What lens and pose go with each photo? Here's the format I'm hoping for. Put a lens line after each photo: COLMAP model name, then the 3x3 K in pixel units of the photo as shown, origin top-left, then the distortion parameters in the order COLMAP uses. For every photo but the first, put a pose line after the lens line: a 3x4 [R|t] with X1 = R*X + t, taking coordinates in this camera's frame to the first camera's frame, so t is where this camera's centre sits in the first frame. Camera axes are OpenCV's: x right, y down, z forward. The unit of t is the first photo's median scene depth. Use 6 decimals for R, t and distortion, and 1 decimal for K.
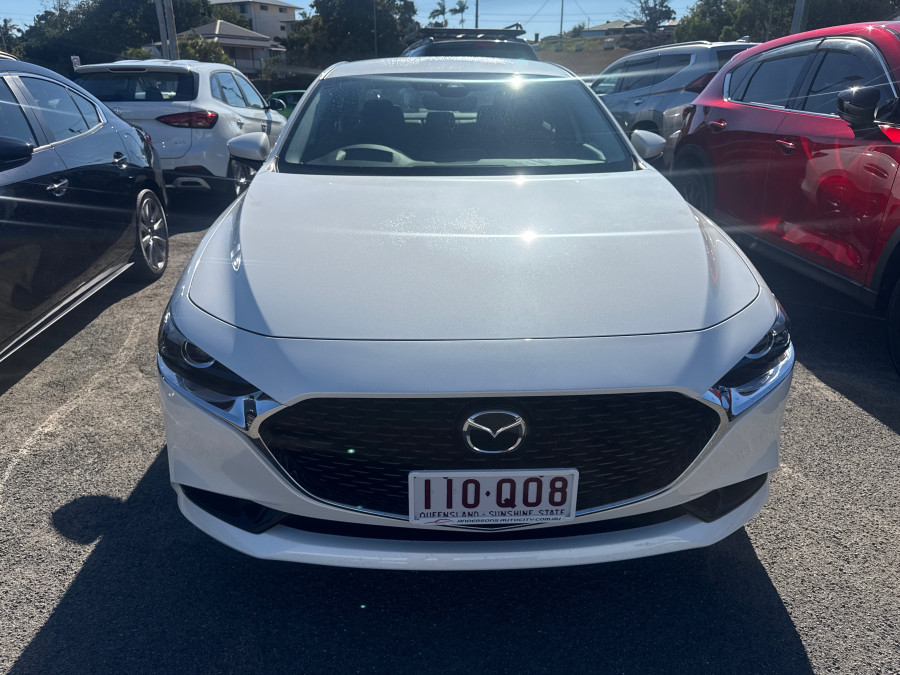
lens RADIAL K [[611.6, 0, 449.6], [0, 611.6, 340.1], [0, 0, 1]] dist [0.020911, -0.028095]
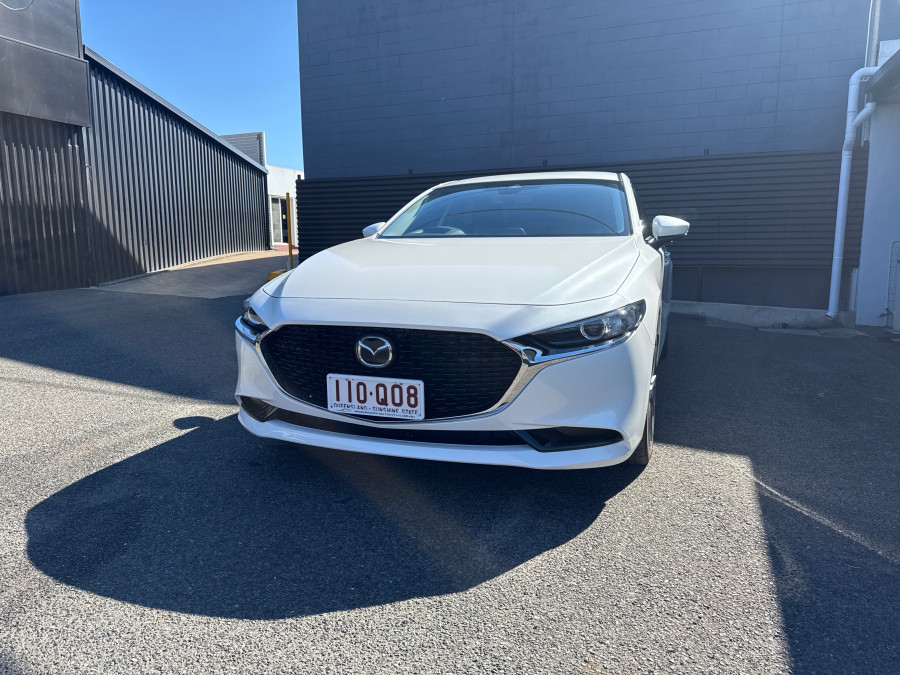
lens RADIAL K [[611.6, 0, 455.9], [0, 611.6, 330.3], [0, 0, 1]] dist [0.020911, -0.028095]
pose [[0.932998, 0.048755, -0.356564, 0.816998], [-0.121782, 0.975101, -0.185328, 0.355831], [0.338651, 0.216334, 0.915705, -0.402344]]
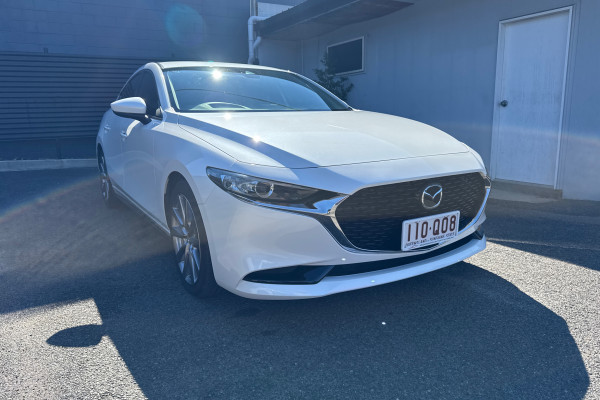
lens RADIAL K [[408.1, 0, 301.1], [0, 408.1, 197.3], [0, 0, 1]] dist [0.015666, -0.021263]
pose [[0.871507, -0.109030, 0.478109, -0.975895], [0.181720, 0.977362, -0.108361, 0.216899], [-0.455471, 0.181319, 0.871590, -0.036515]]
